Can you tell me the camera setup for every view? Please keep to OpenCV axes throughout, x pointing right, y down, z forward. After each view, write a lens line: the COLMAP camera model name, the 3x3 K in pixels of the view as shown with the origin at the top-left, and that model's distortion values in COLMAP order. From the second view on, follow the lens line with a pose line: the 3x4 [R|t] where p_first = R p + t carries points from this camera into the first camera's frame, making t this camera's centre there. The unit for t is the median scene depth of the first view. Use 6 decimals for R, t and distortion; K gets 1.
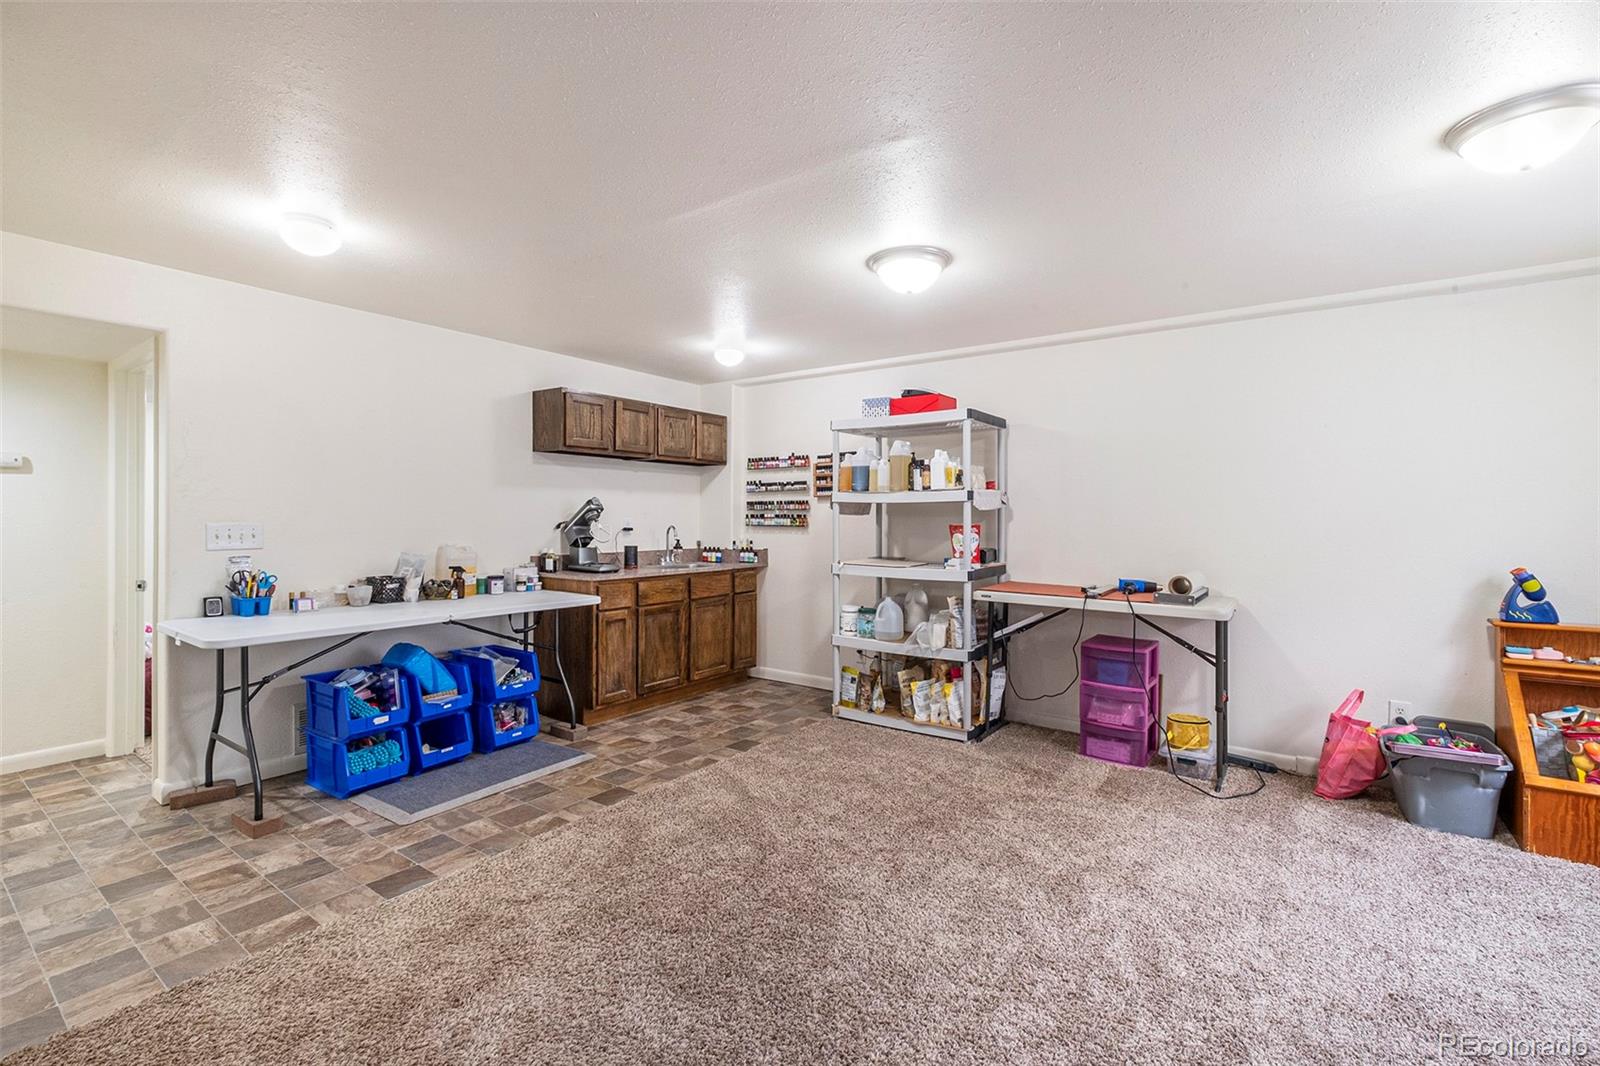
lens RADIAL K [[704.8, 0, 800.9], [0, 704.8, 525.2], [0, 0, 1]] dist [-0.001082, -0.000306]
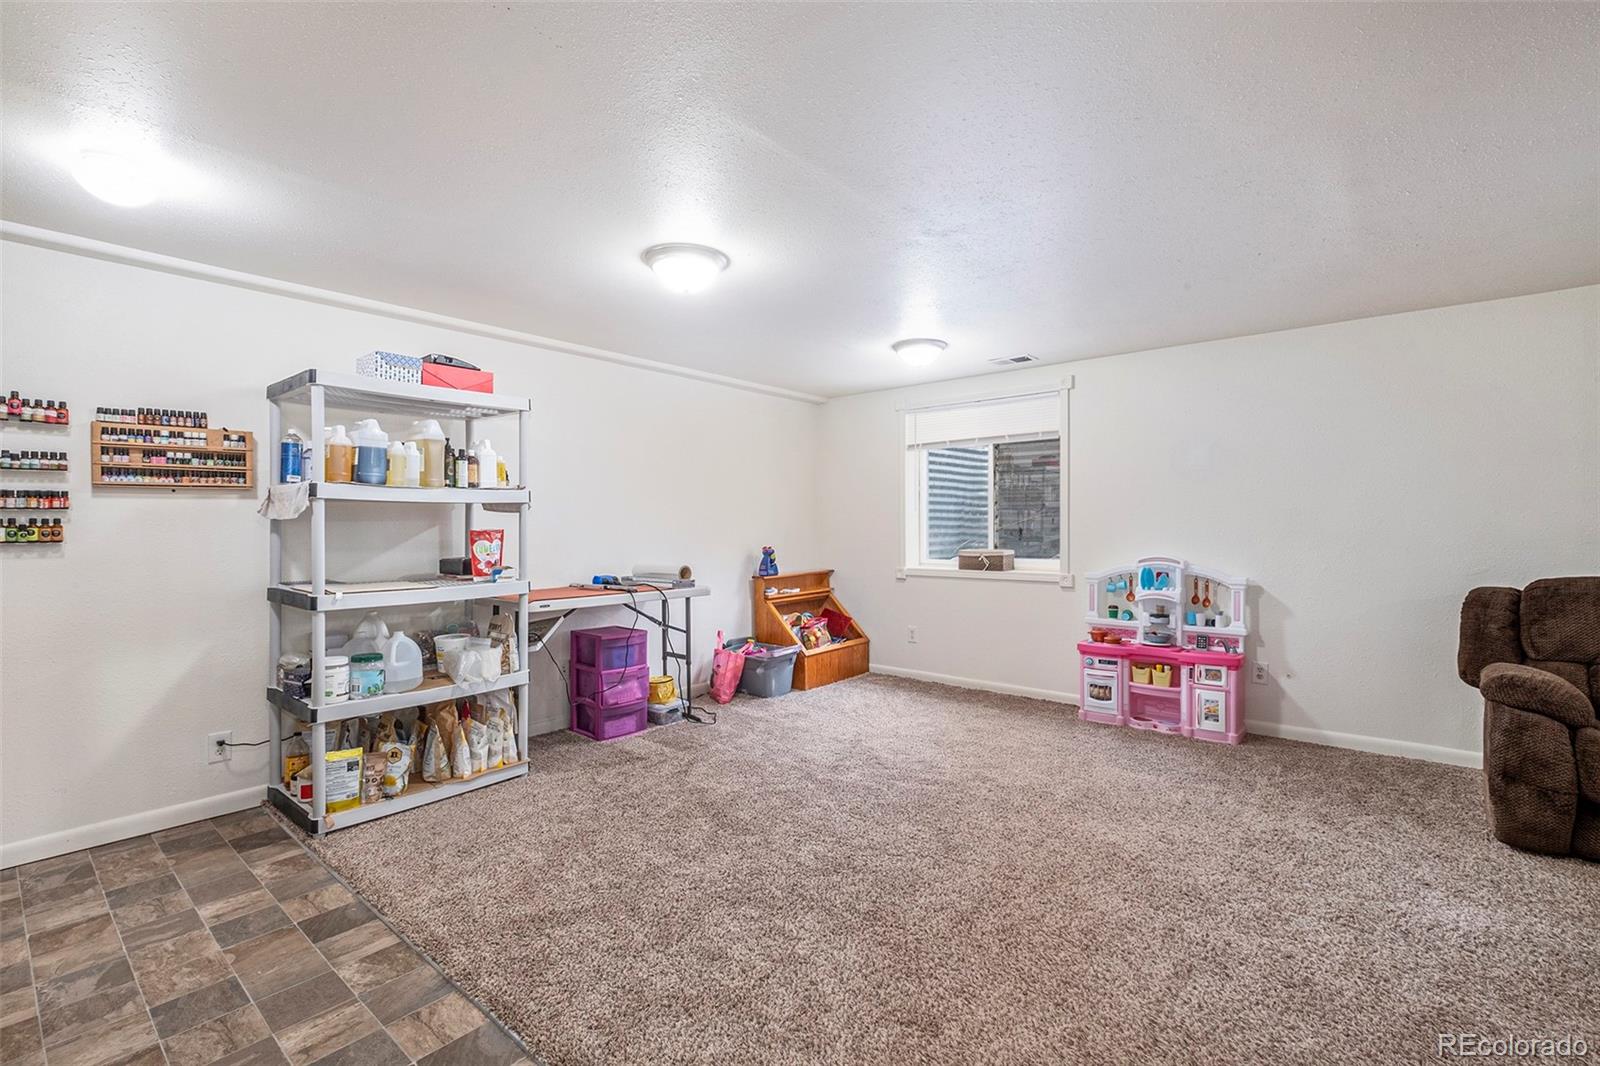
lens RADIAL K [[704.8, 0, 800.9], [0, 704.8, 525.2], [0, 0, 1]] dist [-0.001082, -0.000306]
pose [[0.081777, -0.010781, 0.996592, -0.636140], [0.016287, 0.999822, 0.009480, -0.008728], [-0.996518, 0.015456, 0.081938, 0.592609]]
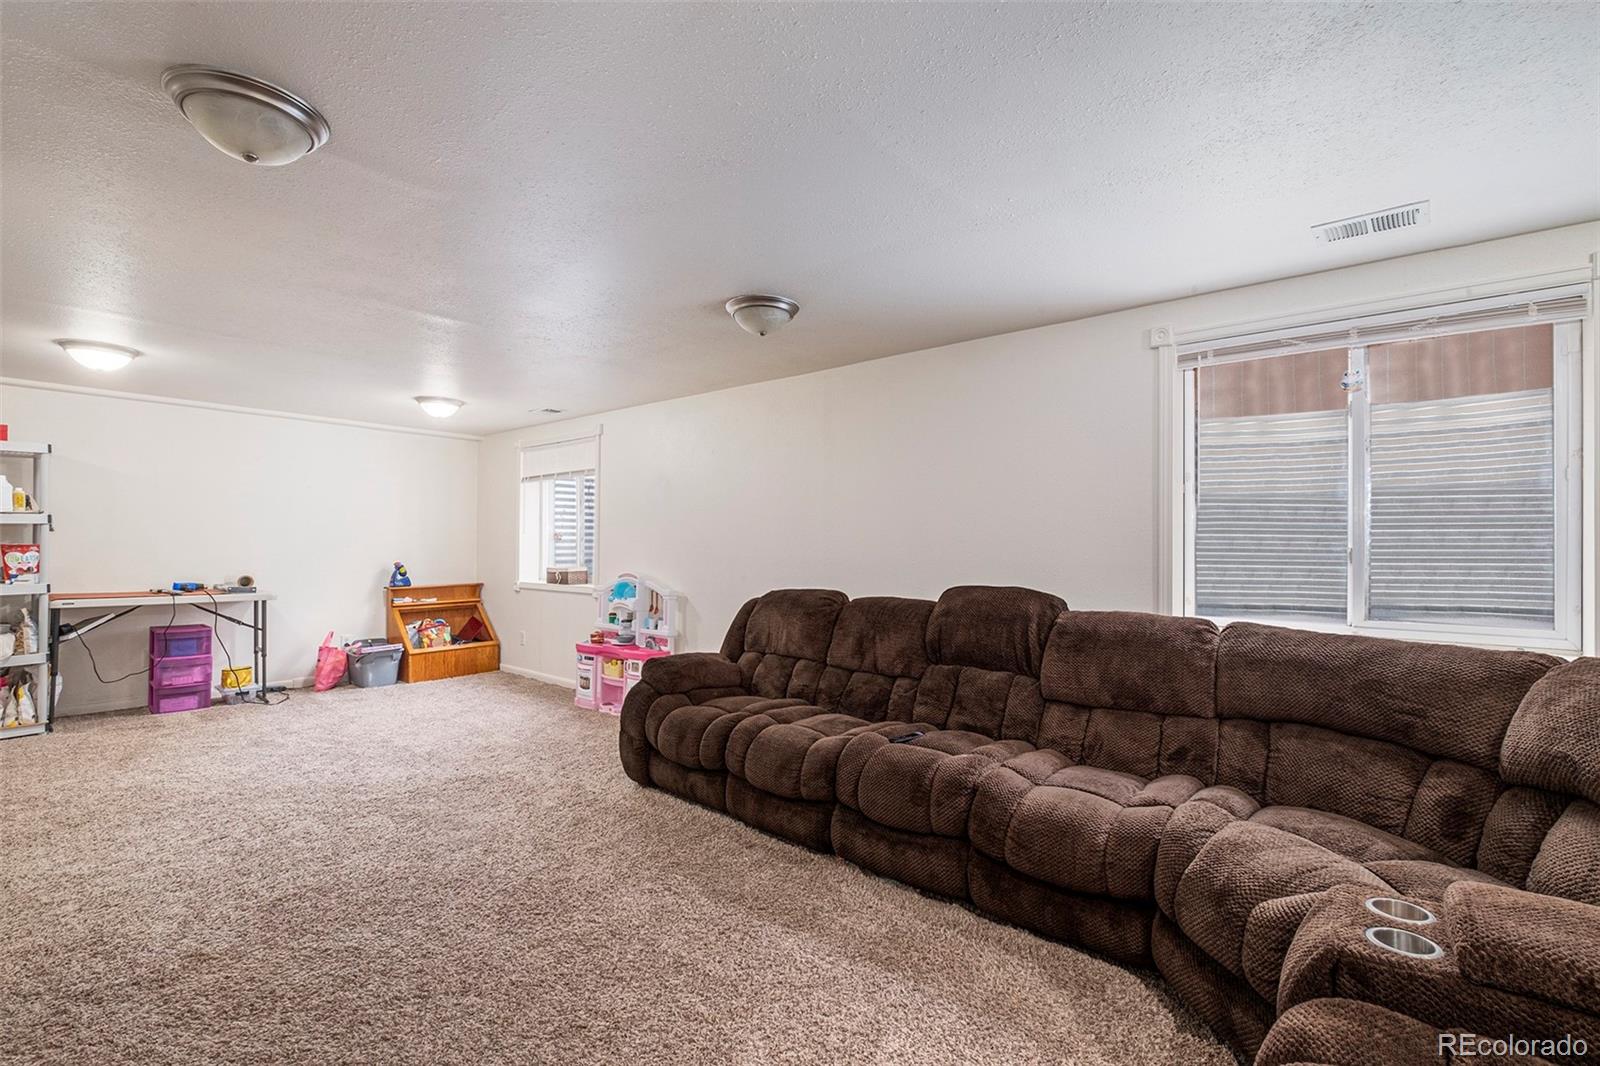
lens RADIAL K [[707.6, 0, 800.0], [0, 707.6, 533.0], [0, 0, 1]] dist [-0.000468, -0.000349]
pose [[0.082995, 0.009133, 0.996508, -0.833504], [0.004008, 0.999947, -0.009498, -0.002786], [-0.996542, 0.004783, 0.082954, -0.335481]]
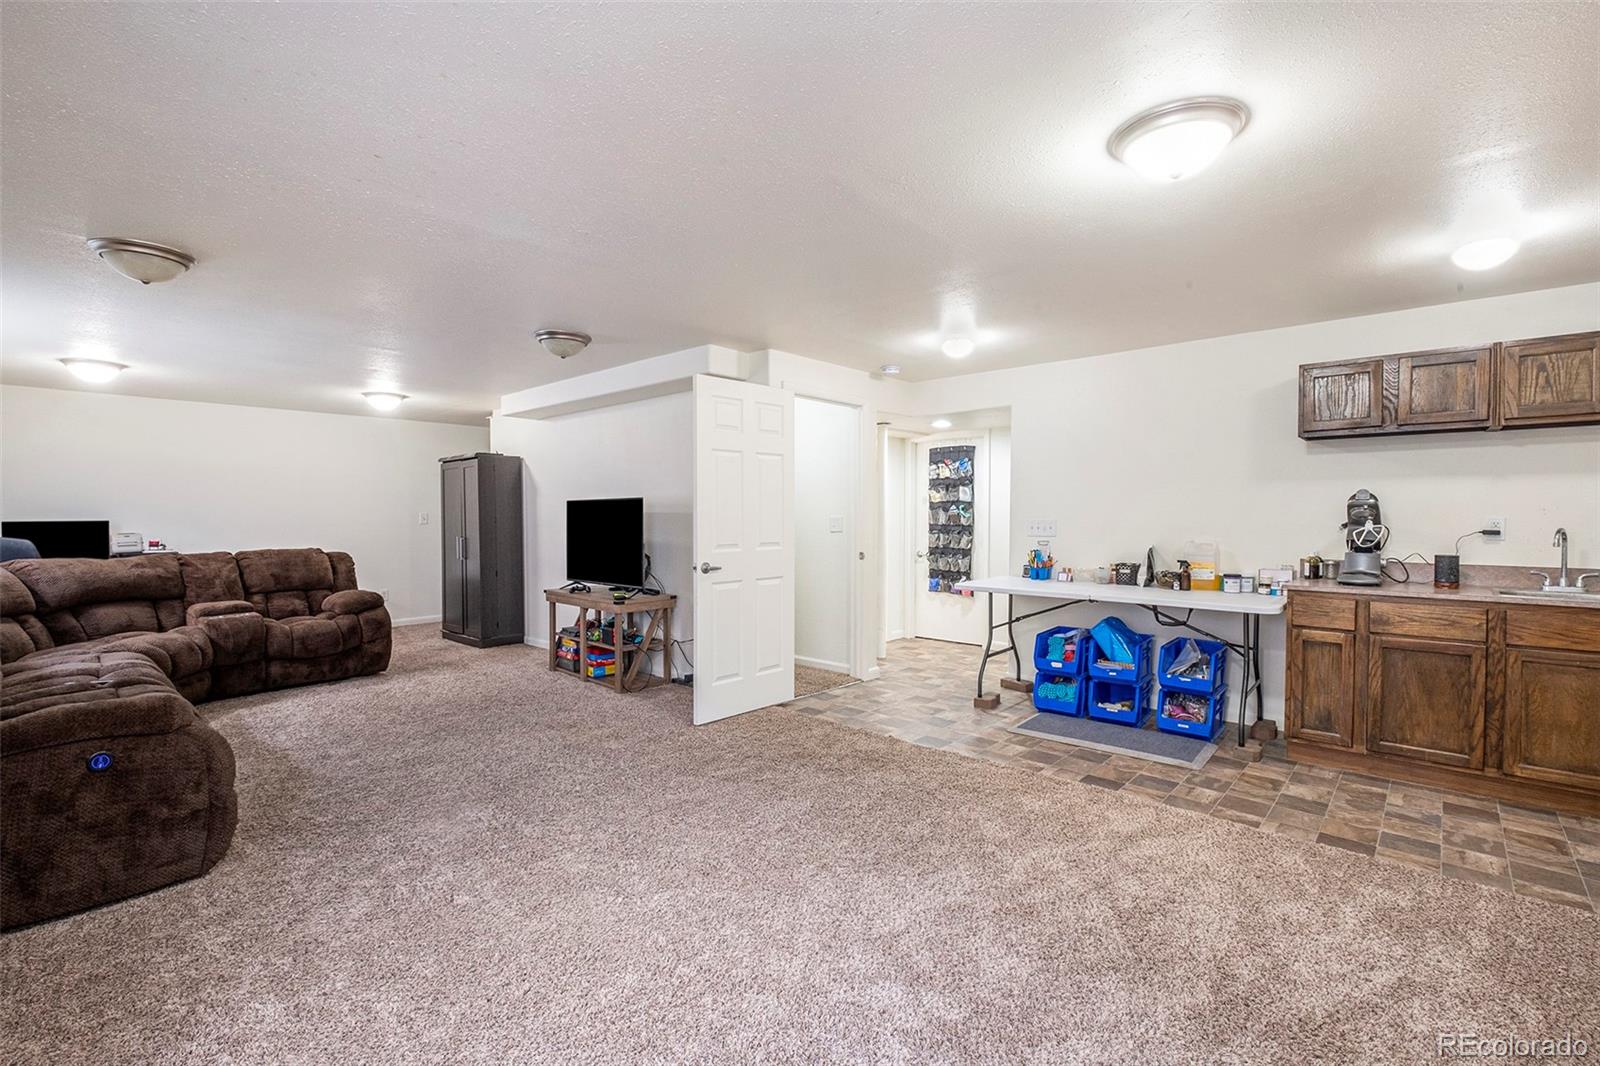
lens RADIAL K [[690.7, 0, 800.0], [0, 690.7, 533.0], [0, 0, 1]] dist [-0.021501, -0.000130]
pose [[-0.116600, 0.020978, -0.992957, 0.655281], [-0.013020, 0.999659, 0.022648, 0.000155], [0.993094, 0.015569, -0.116288, 0.565042]]
